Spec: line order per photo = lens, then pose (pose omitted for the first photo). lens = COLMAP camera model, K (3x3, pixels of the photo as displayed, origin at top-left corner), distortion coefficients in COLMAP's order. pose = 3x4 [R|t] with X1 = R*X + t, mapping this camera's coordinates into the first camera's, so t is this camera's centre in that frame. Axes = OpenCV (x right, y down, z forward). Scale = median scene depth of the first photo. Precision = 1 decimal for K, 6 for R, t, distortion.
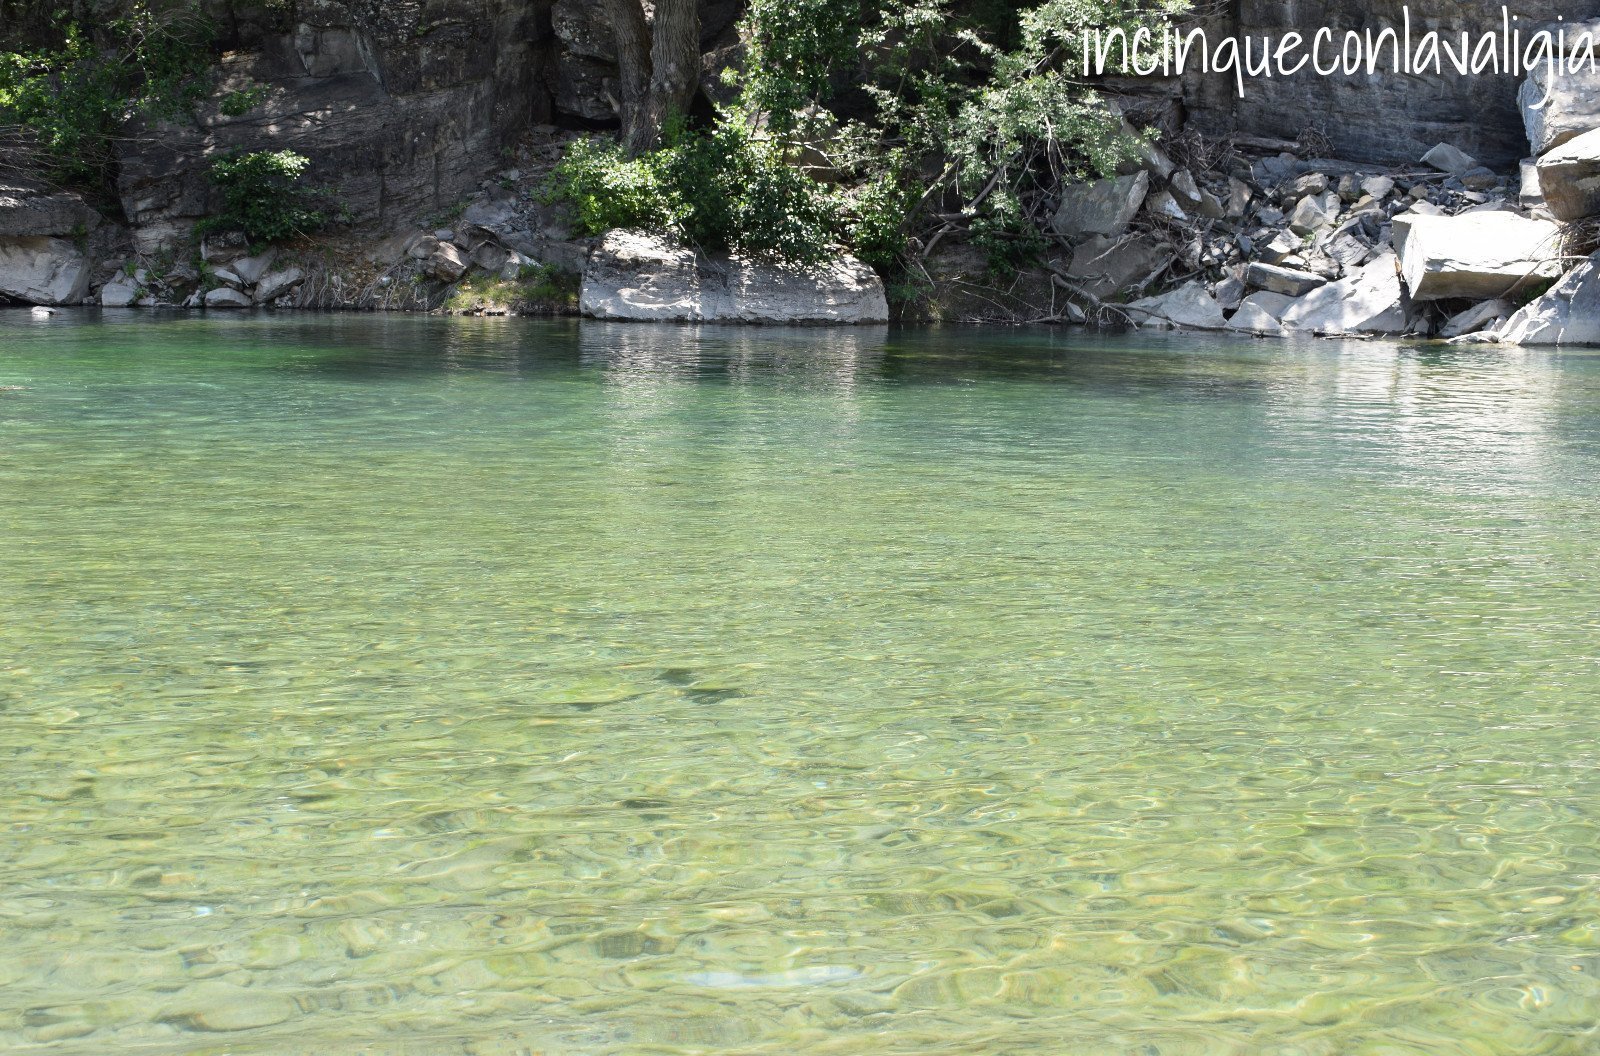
lens RADIAL K [[2259.5, 0, 800.0], [0, 2259.5, 528.0], [0, 0, 1]] dist [-0.031979, -0.032420]
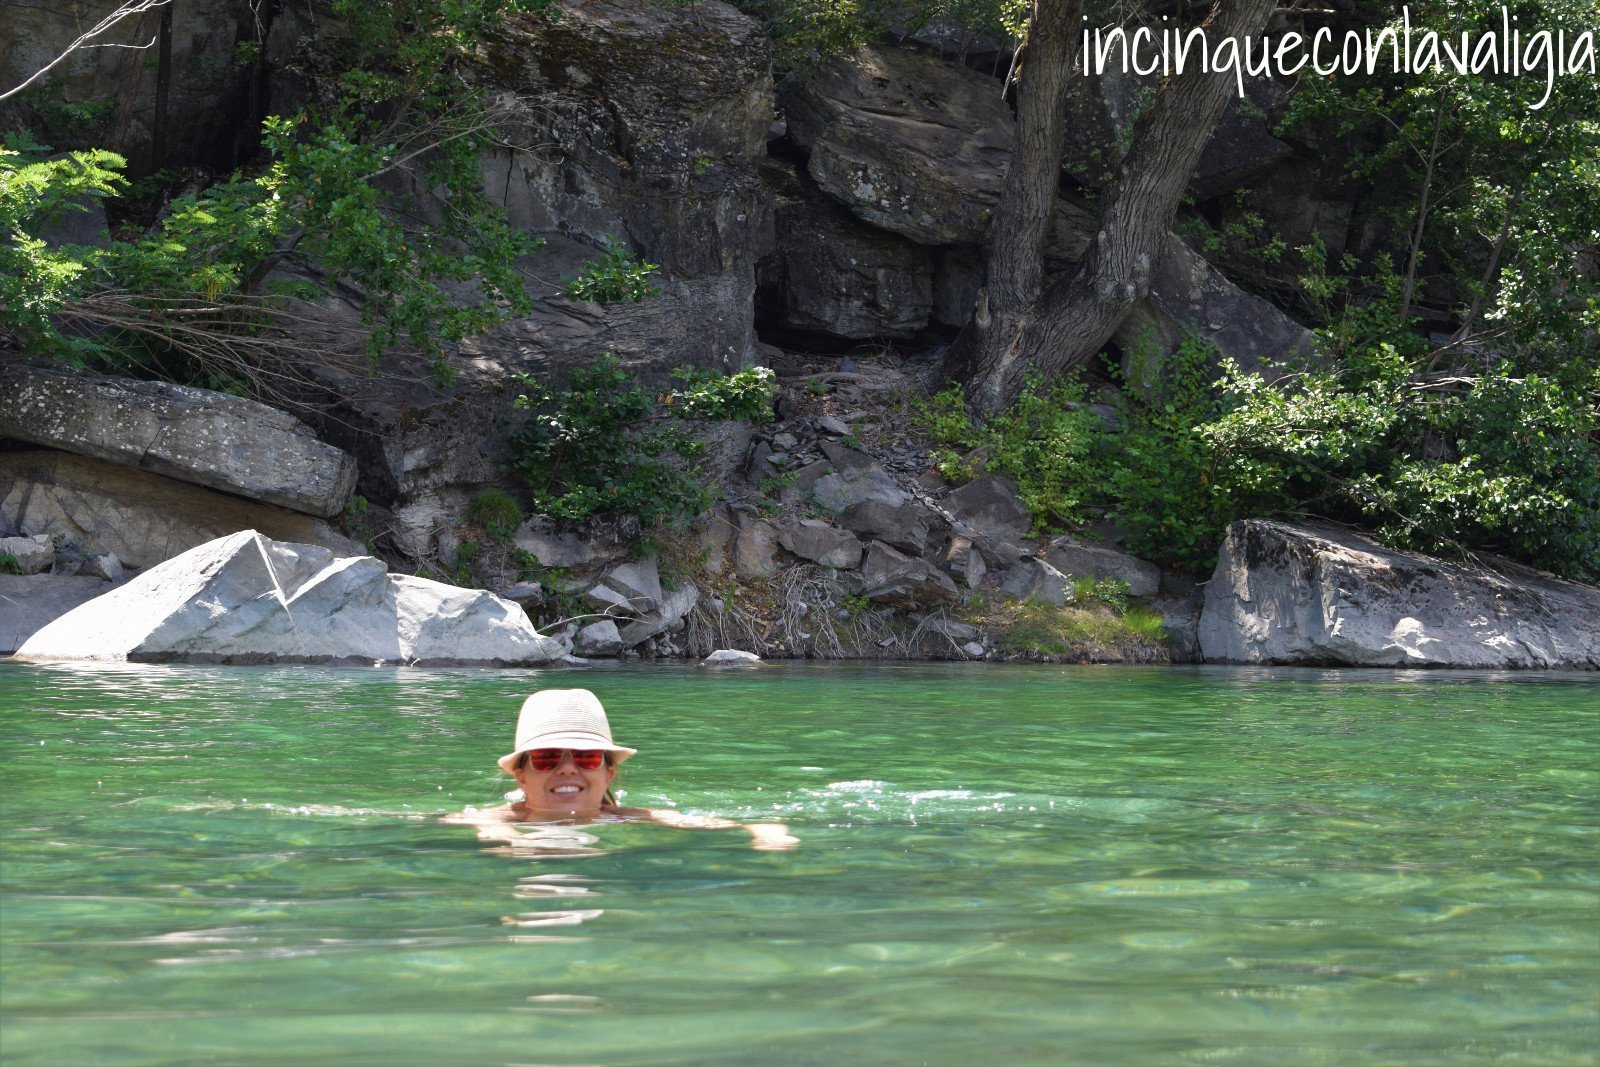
lens RADIAL K [[3617.5, 0, 800.0], [0, 3617.5, 533.5], [0, 0, 1]] dist [0.067506, 0.013969]
pose [[0.785200, 0.012392, 0.619118, -0.733246], [0.073141, 0.990945, -0.112595, -0.027177], [-0.614907, 0.133693, 0.777184, 0.303482]]
